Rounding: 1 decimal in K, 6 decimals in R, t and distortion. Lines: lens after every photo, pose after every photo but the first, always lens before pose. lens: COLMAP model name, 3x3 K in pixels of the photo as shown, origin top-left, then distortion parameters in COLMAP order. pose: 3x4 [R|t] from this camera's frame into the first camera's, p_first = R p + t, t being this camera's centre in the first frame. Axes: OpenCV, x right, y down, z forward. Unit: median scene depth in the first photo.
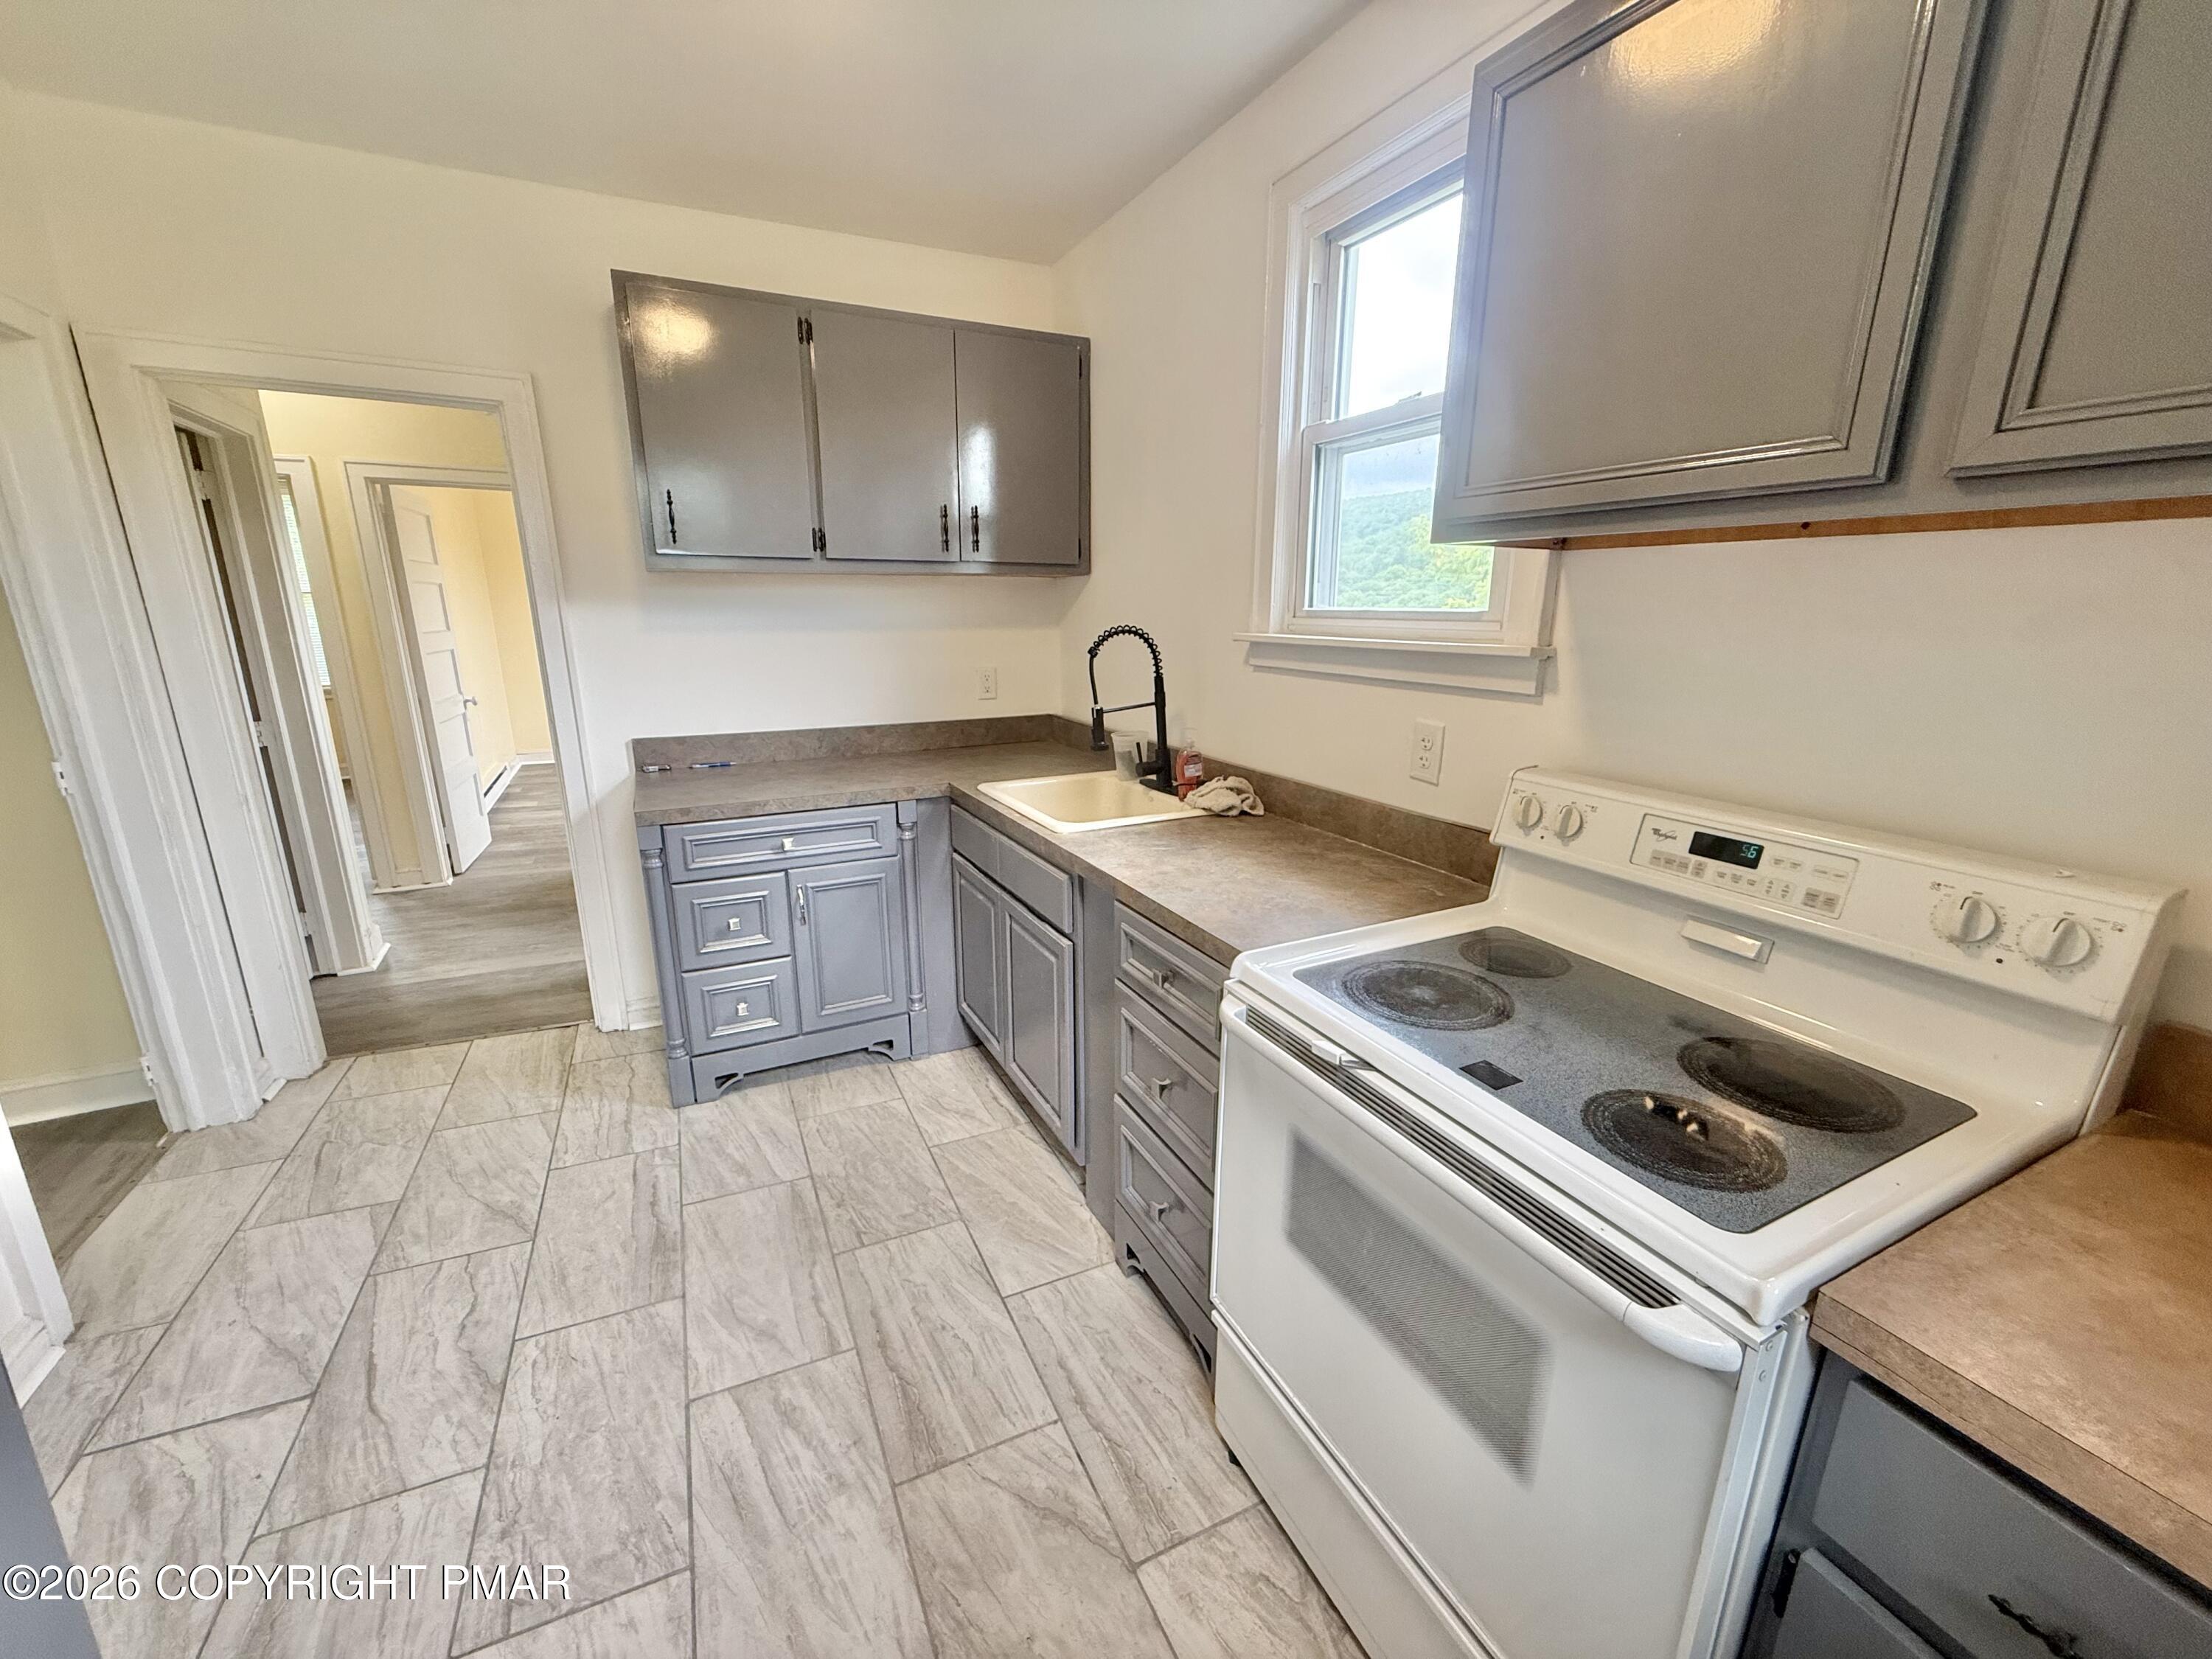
lens RADIAL K [[882.9, 0, 1100.7], [0, 882.9, 826.4], [0, 0, 1]] dist [0.000096, 0.000325]
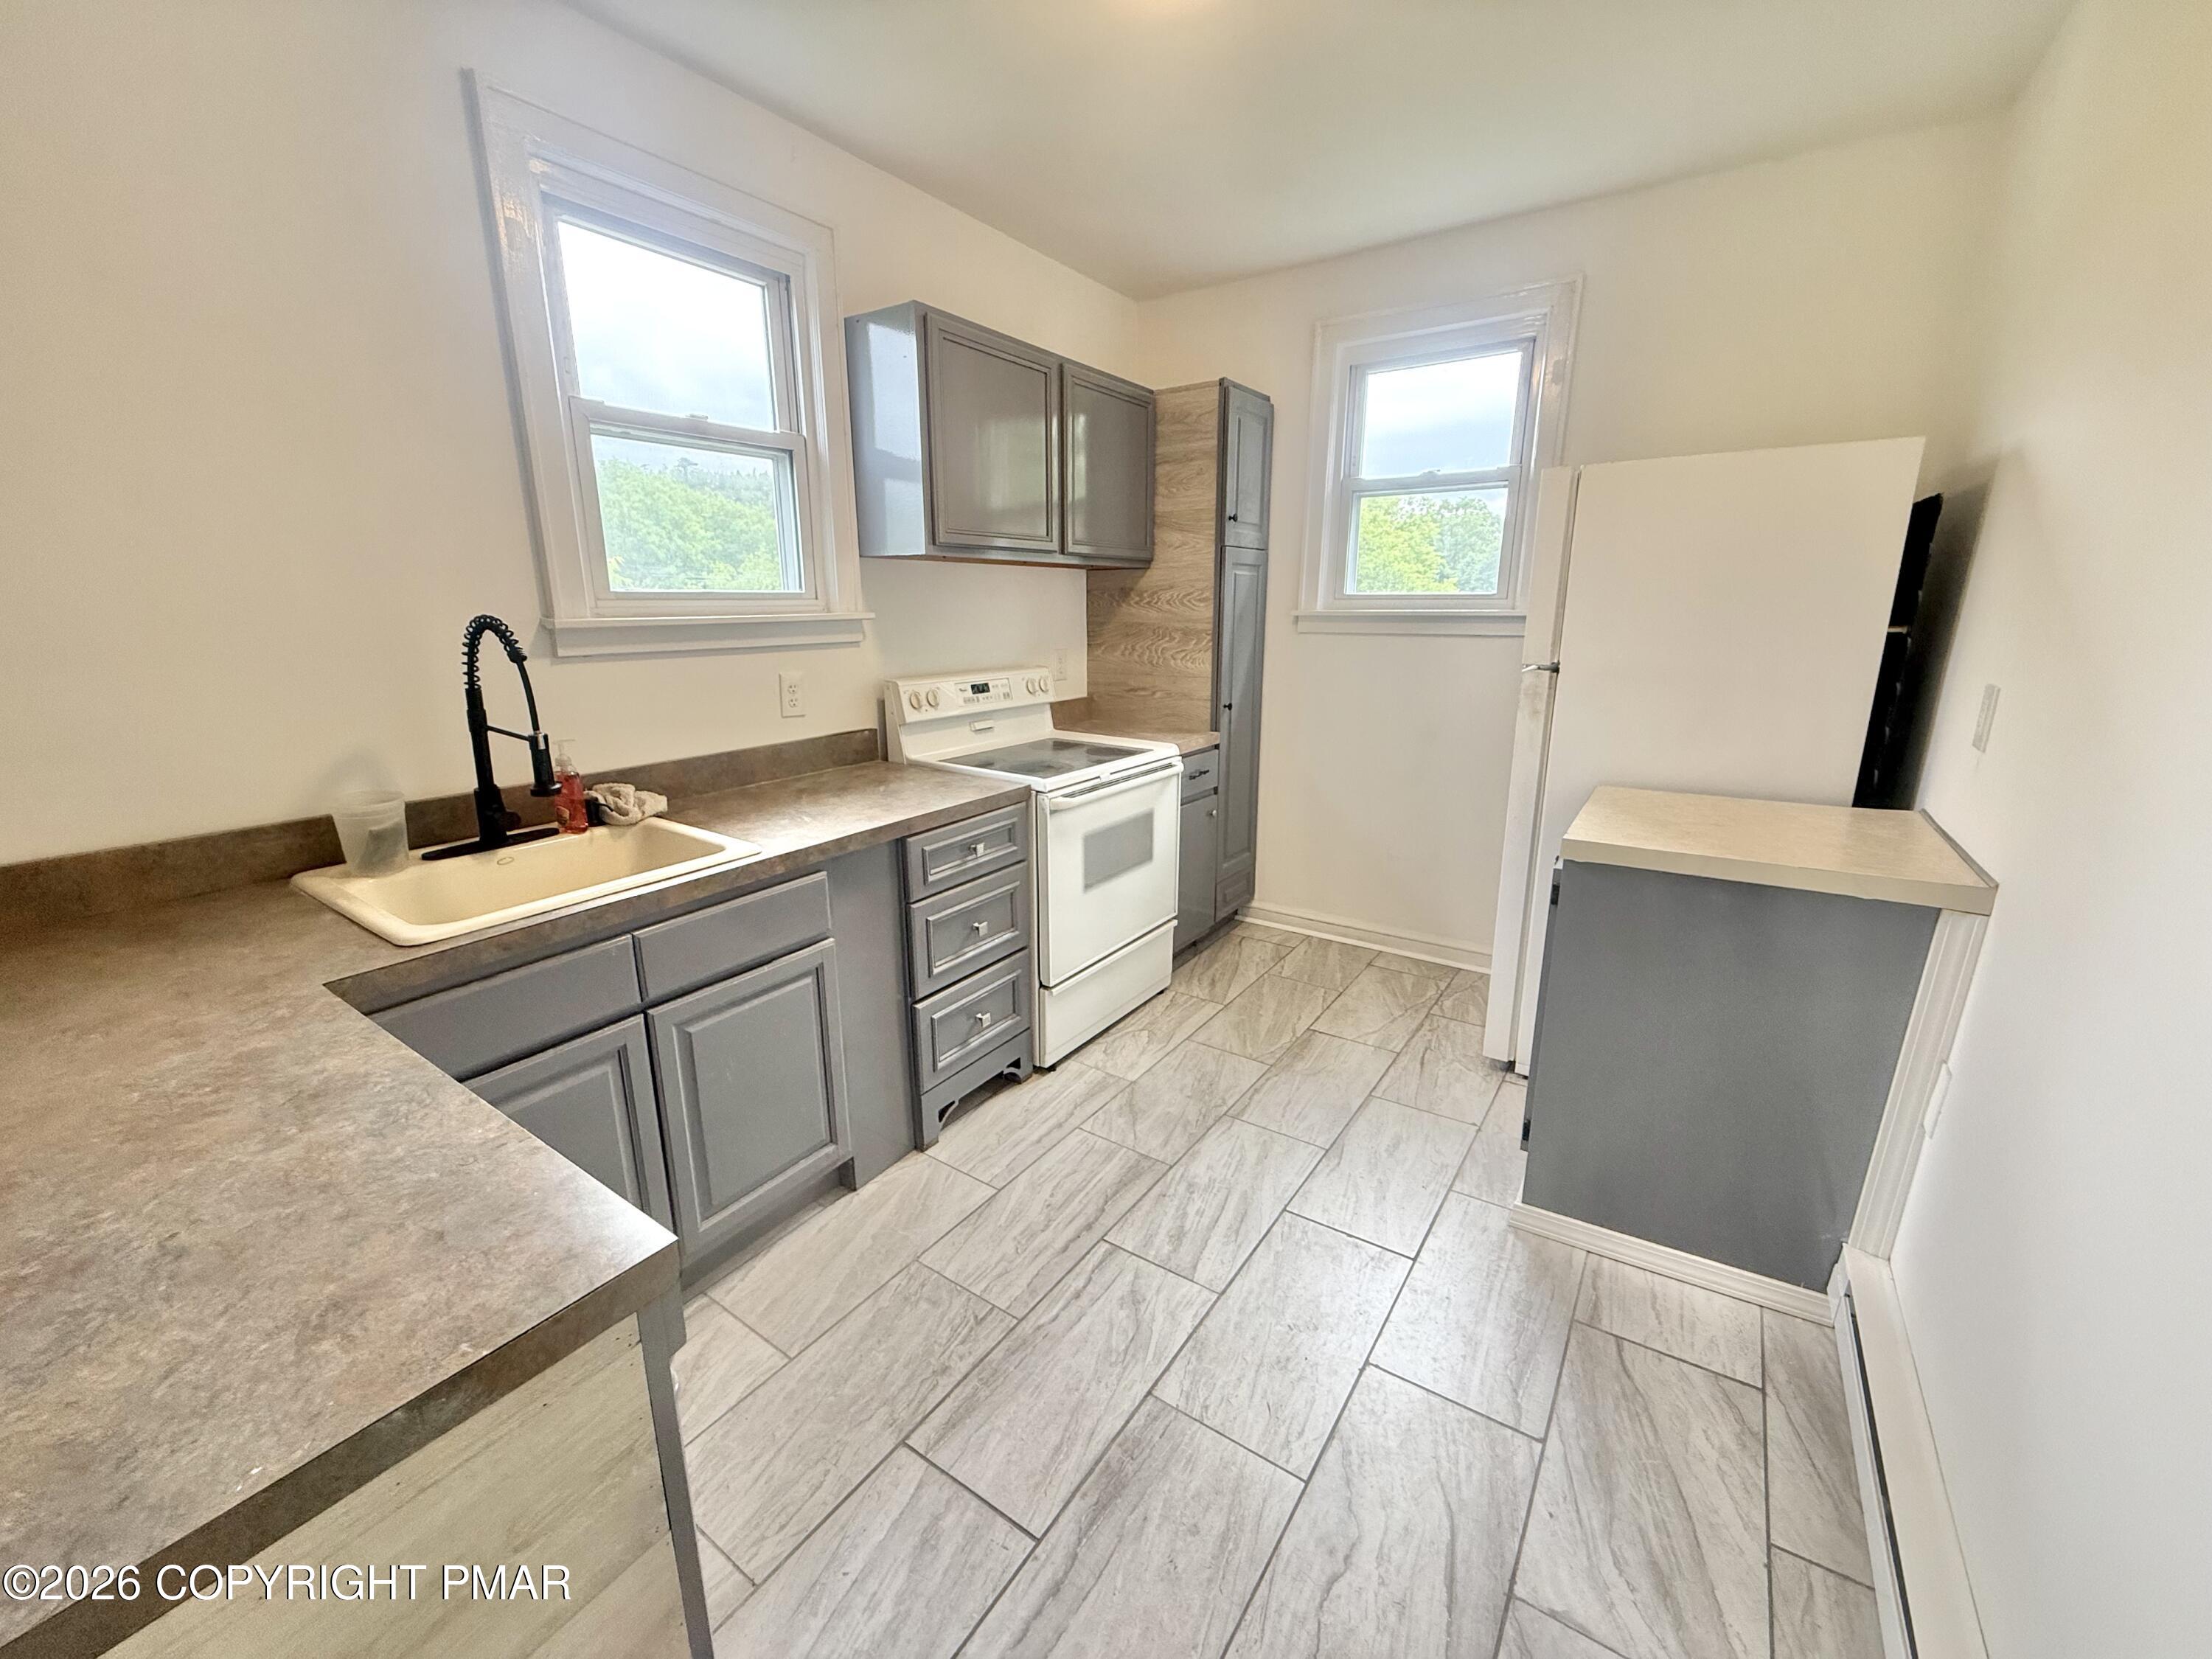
lens RADIAL K [[882.9, 0, 1105.8], [0, 882.9, 827.1], [0, 0, 1]] dist [0.000096, 0.000325]
pose [[-0.495518, -0.225868, 0.838717, -1.258590], [0.207700, 0.906774, 0.366907, -0.352756], [-0.843399, 0.356011, -0.402410, 1.423161]]
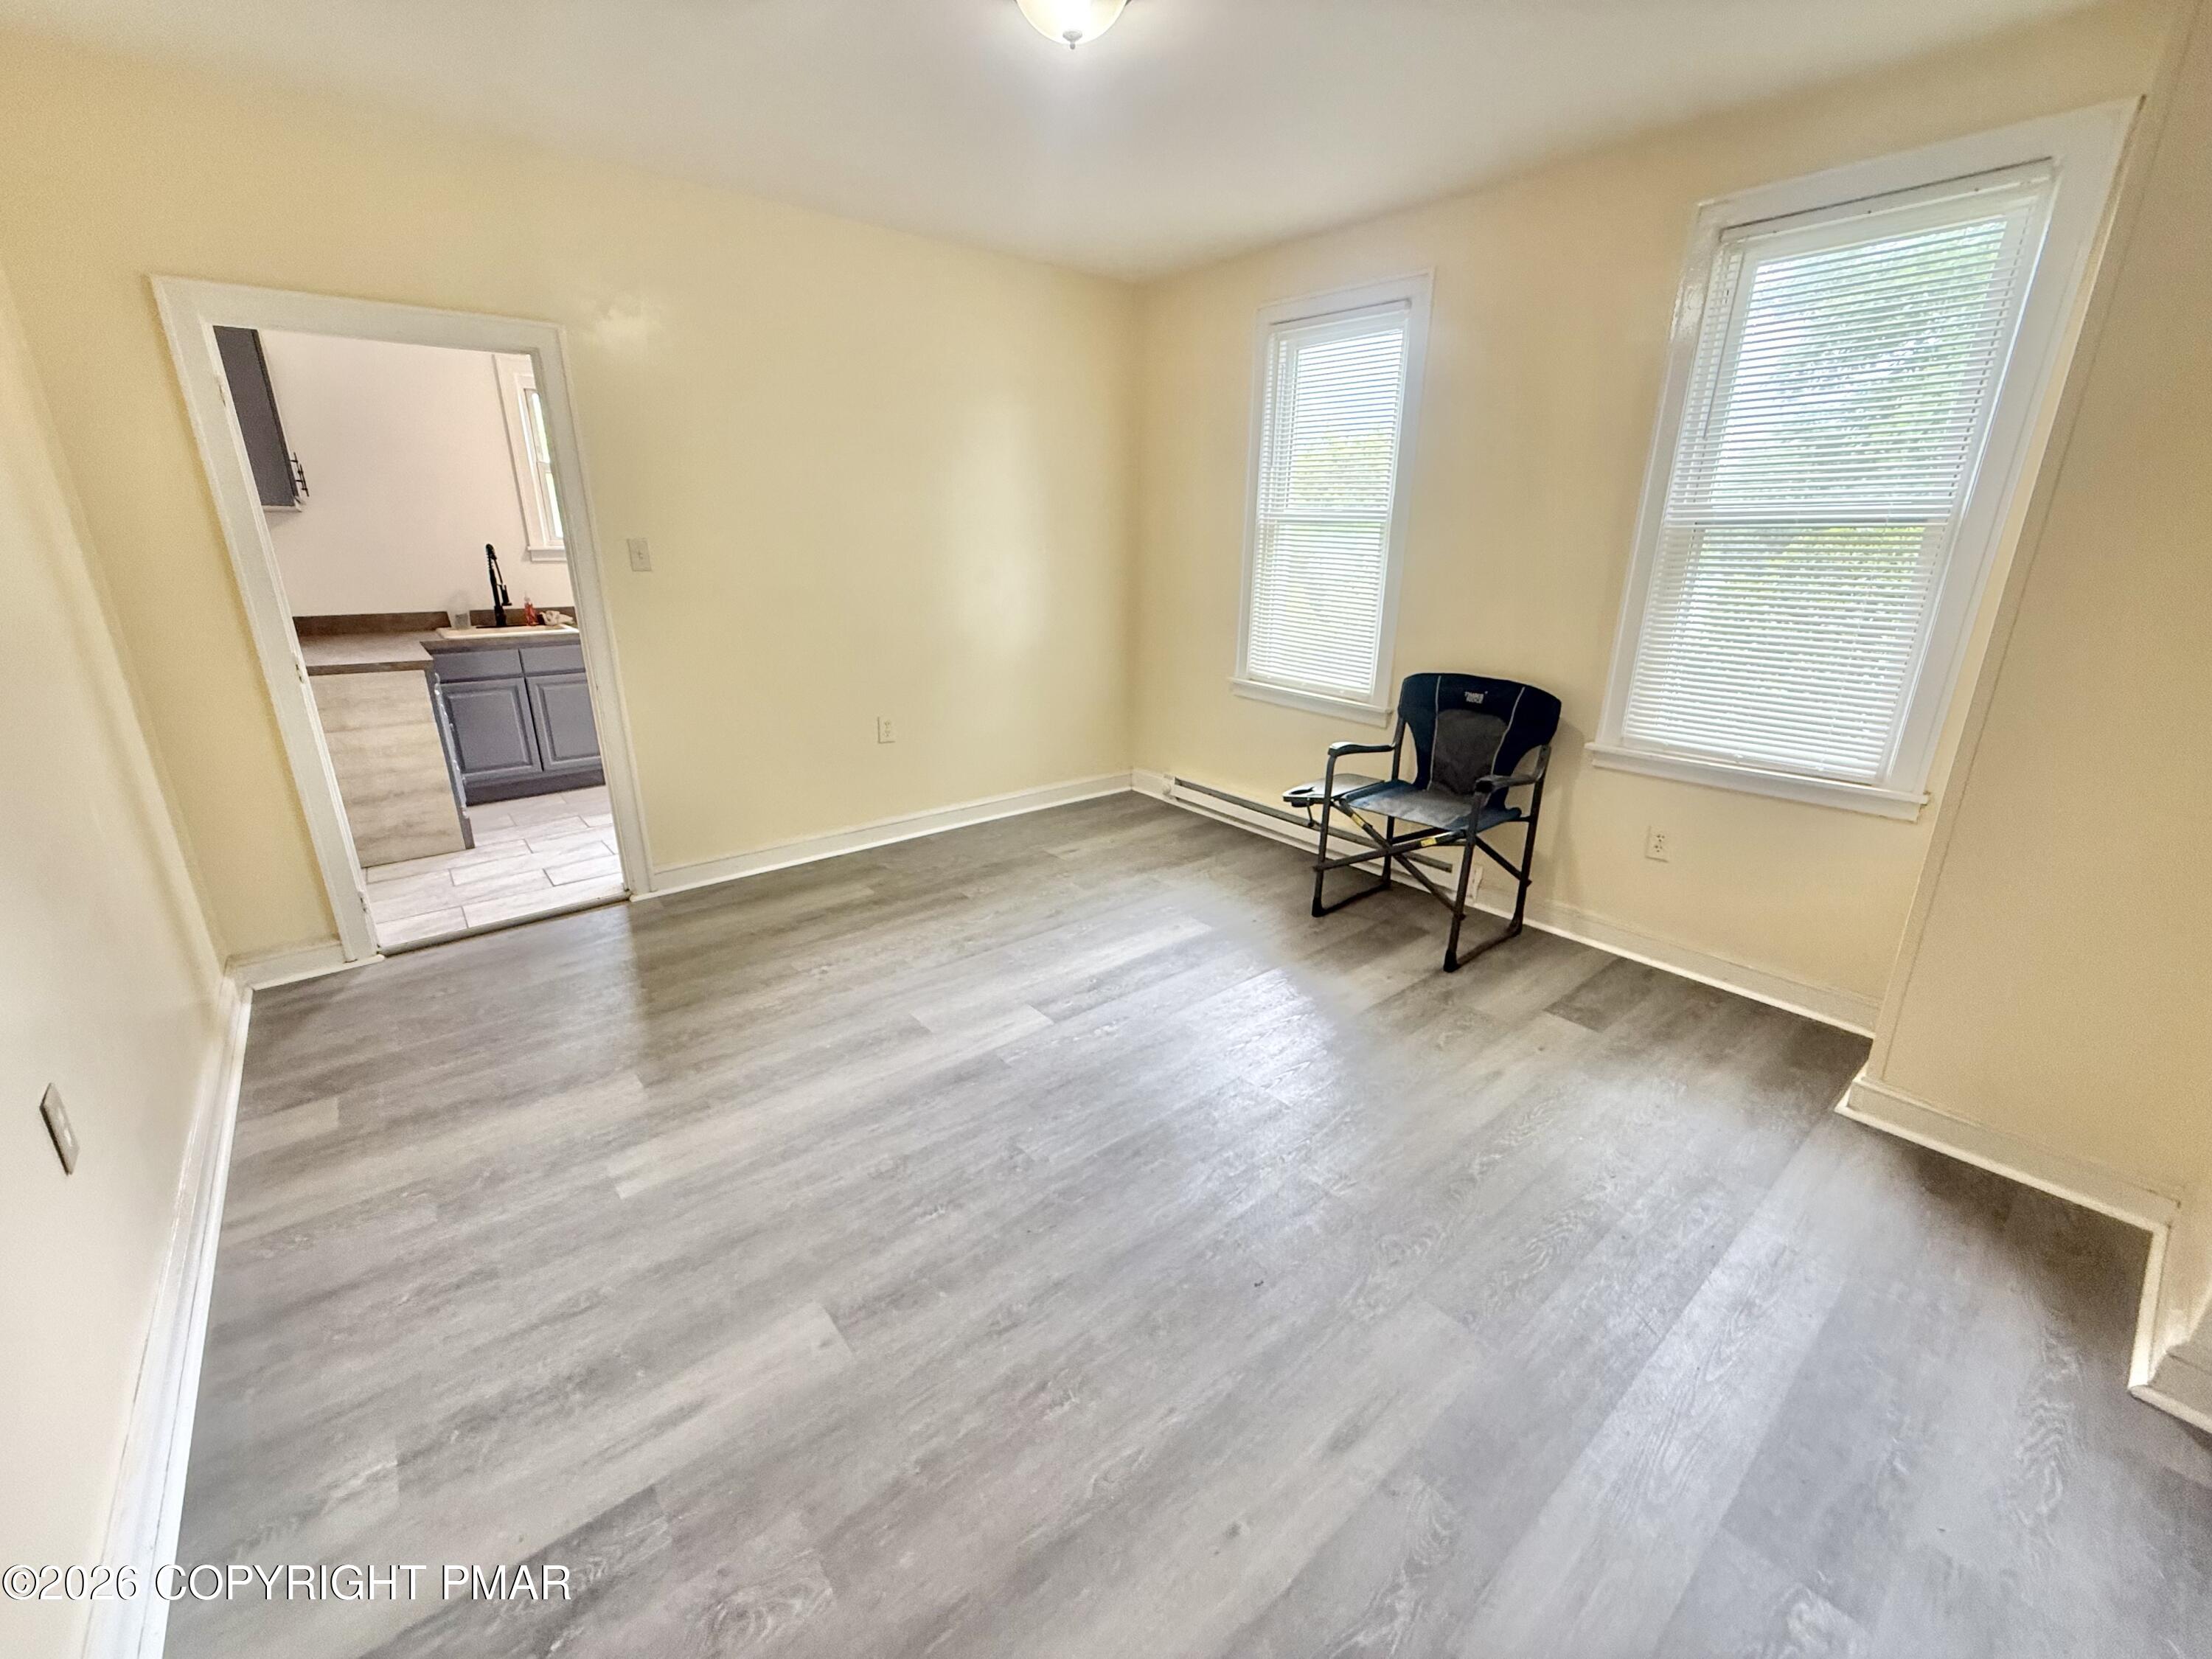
lens RADIAL K [[882.9, 0, 1100.5], [0, 882.9, 823.1], [0, 0, 1]] dist [0.000096, 0.000325]
pose [[-0.239544, -0.309533, 0.920222, -3.656488], [0.233951, 0.901485, 0.364131, -0.098440], [-0.942277, 0.302512, -0.143529, 0.250264]]
